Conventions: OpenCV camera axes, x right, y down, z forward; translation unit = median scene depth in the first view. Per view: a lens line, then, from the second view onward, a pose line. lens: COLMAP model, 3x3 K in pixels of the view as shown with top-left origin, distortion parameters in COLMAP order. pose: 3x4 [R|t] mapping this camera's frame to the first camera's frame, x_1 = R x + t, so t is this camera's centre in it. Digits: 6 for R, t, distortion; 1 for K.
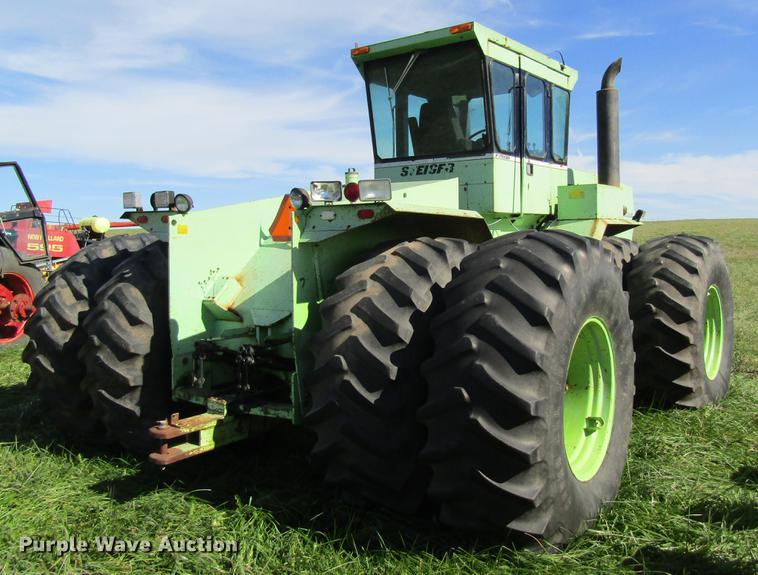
lens RADIAL K [[680.2, 0, 427.2], [0, 680.2, 261.0], [0, 0, 1]] dist [0.001255, 0.001098]
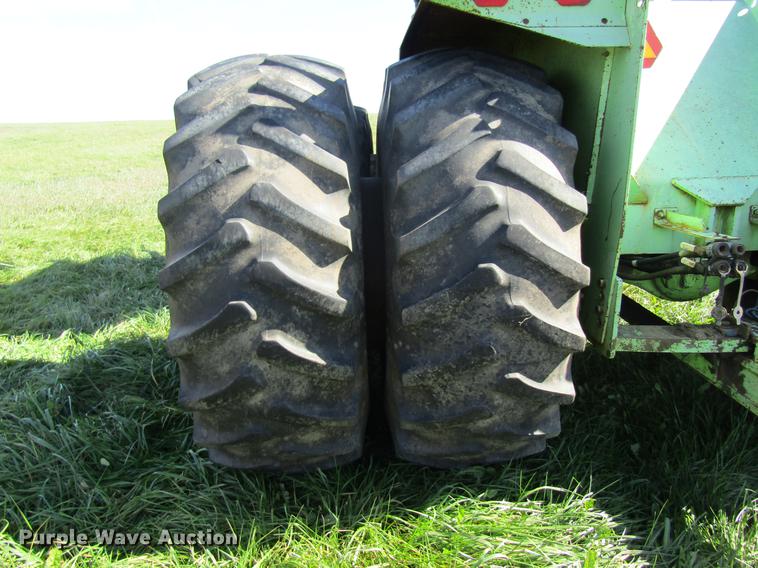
lens RADIAL K [[537.5, 0, 379.0], [0, 537.5, 284.0], [0, 0, 1]] dist [-0.001041, -0.010225]
pose [[0.828726, -0.171520, 0.532723, -0.742824], [0.040939, 0.967908, 0.247949, 0.033017], [-0.558155, -0.183673, 0.809152, 0.760530]]
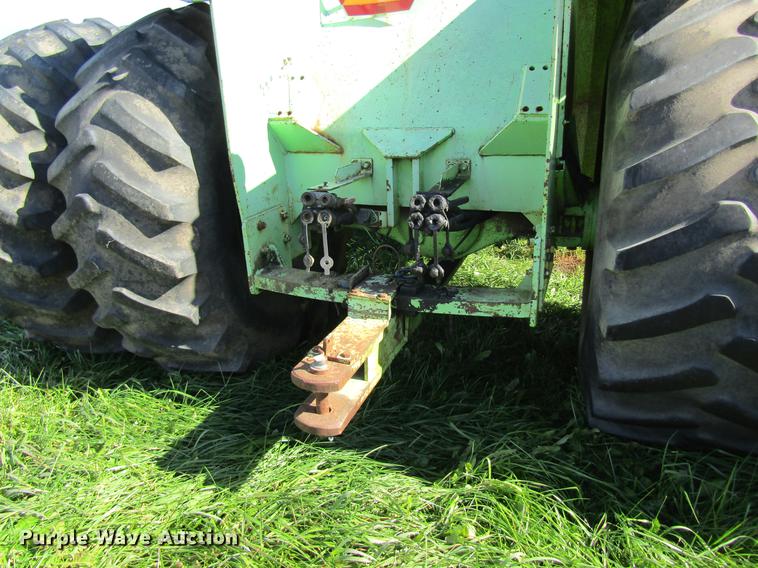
lens RADIAL K [[537.5, 0, 379.0], [0, 537.5, 284.0], [0, 0, 1]] dist [-0.001041, -0.010225]
pose [[0.978908, -0.100180, 0.178051, -0.344832], [0.038616, 0.946542, 0.320261, 0.049812], [-0.200617, -0.306630, 0.930446, 0.535824]]
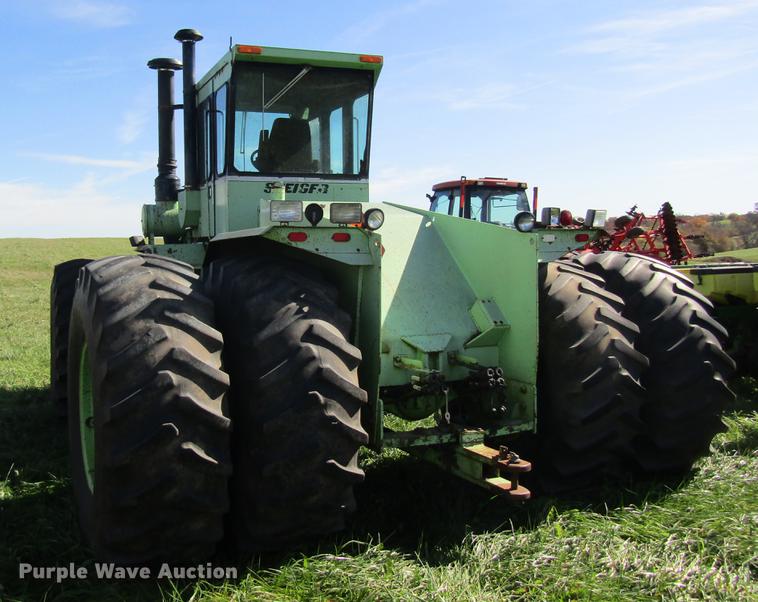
lens RADIAL K [[729.9, 0, 284.4], [0, 729.9, 281.4], [0, 0, 1]] dist [-0.000374, -0.004020]
pose [[0.584022, -0.031404, 0.811130, -1.163786], [0.034420, 0.999311, 0.013906, -0.023536], [-0.811008, 0.019797, 0.584700, 0.559516]]
